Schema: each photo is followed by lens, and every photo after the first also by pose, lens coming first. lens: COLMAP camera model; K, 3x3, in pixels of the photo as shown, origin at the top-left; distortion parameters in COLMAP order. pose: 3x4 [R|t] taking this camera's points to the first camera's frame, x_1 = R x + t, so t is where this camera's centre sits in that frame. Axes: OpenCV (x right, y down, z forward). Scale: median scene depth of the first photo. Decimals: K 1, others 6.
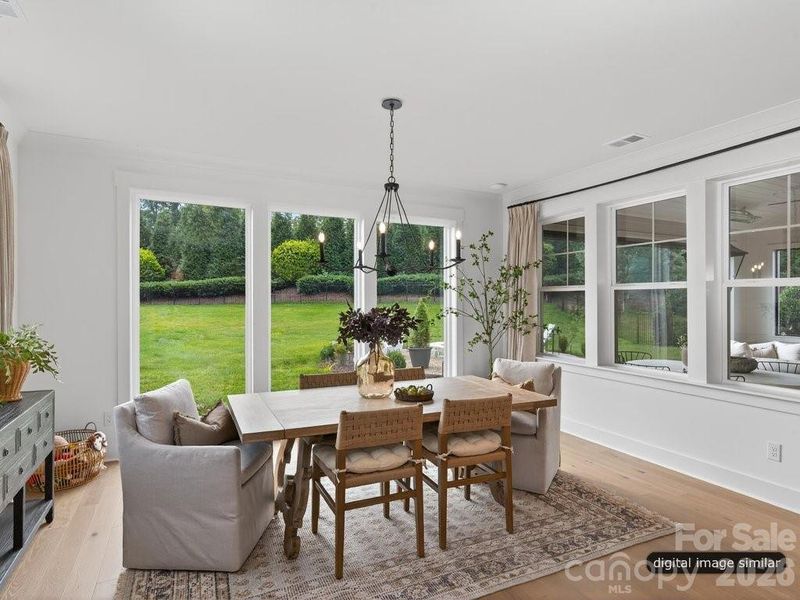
lens RADIAL K [[445.8, 0, 397.5], [0, 445.8, 304.9], [0, 0, 1]] dist [0.008410, -0.003556]
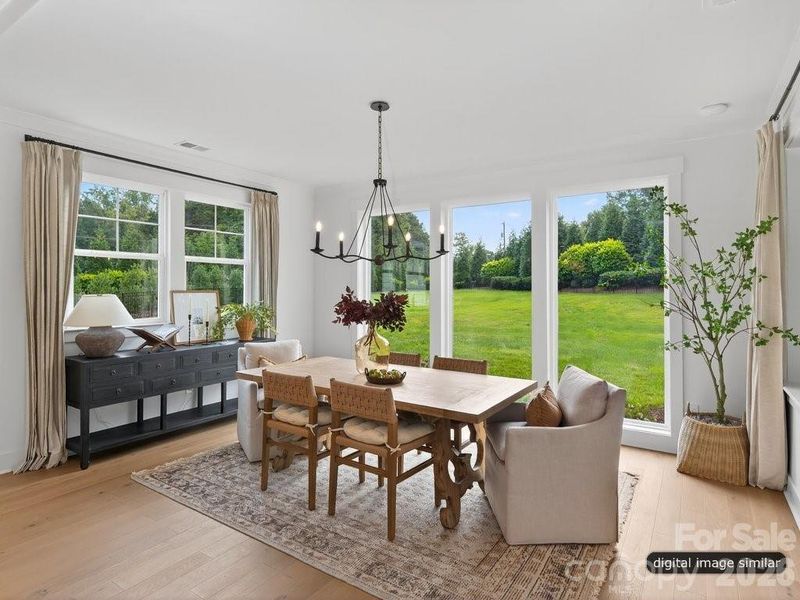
lens RADIAL K [[445.8, 0, 394.5], [0, 445.8, 294.3], [0, 0, 1]] dist [0.008410, -0.003556]
pose [[0.511818, 0.006717, -0.859068, 0.970783], [-0.005913, 0.999973, 0.004296, 0.000389], [0.859073, 0.002881, 0.511844, 0.498608]]
